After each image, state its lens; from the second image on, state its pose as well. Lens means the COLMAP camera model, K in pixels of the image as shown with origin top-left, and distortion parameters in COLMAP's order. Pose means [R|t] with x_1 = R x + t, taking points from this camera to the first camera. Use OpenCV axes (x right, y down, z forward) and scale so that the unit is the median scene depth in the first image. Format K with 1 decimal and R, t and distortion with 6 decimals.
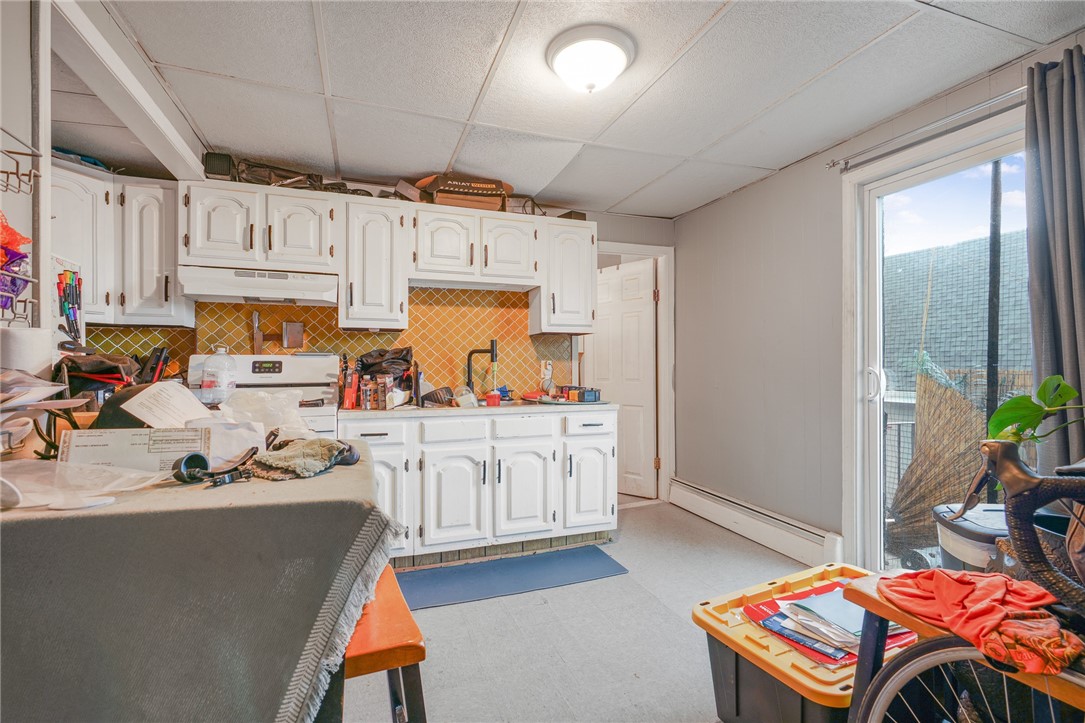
lens RADIAL K [[491.4, 0, 542.5], [0, 491.4, 361.5], [0, 0, 1]] dist [-0.001050, -0.000035]
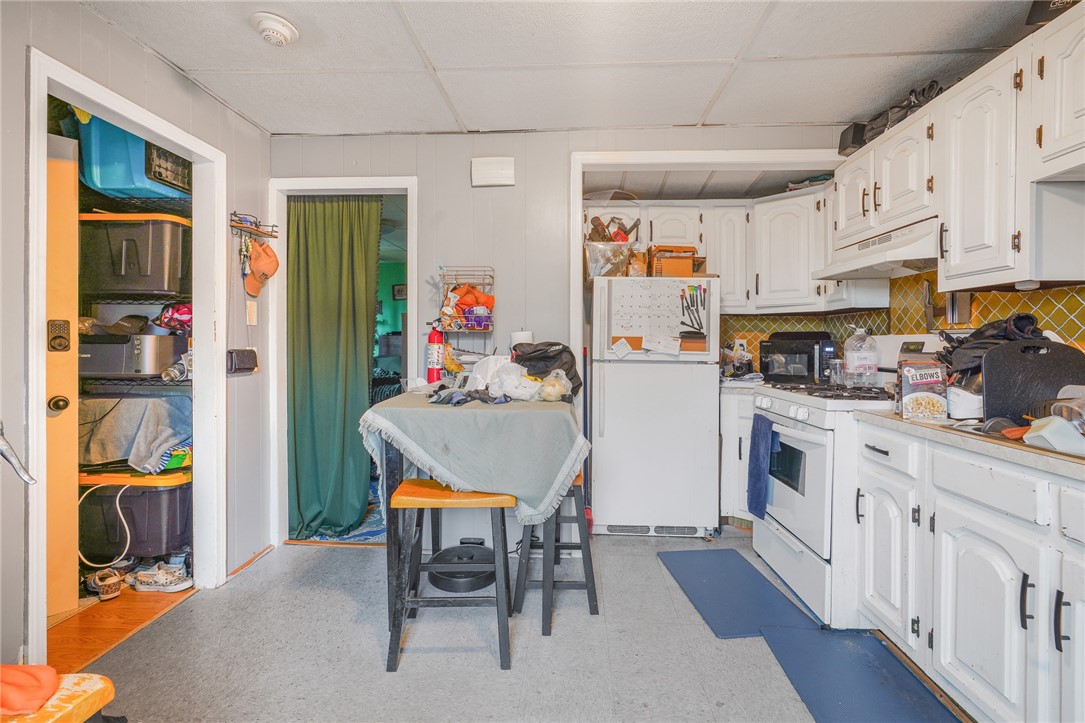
lens RADIAL K [[473.5, 0, 544.8], [0, 473.5, 343.4], [0, 0, 1]] dist [-0.000278, 0.000015]
pose [[-0.387135, 0.002572, -0.922019, 0.419752], [-0.003899, 0.999983, 0.004426, 0.000191], [0.922015, 0.005309, -0.387118, 0.780415]]
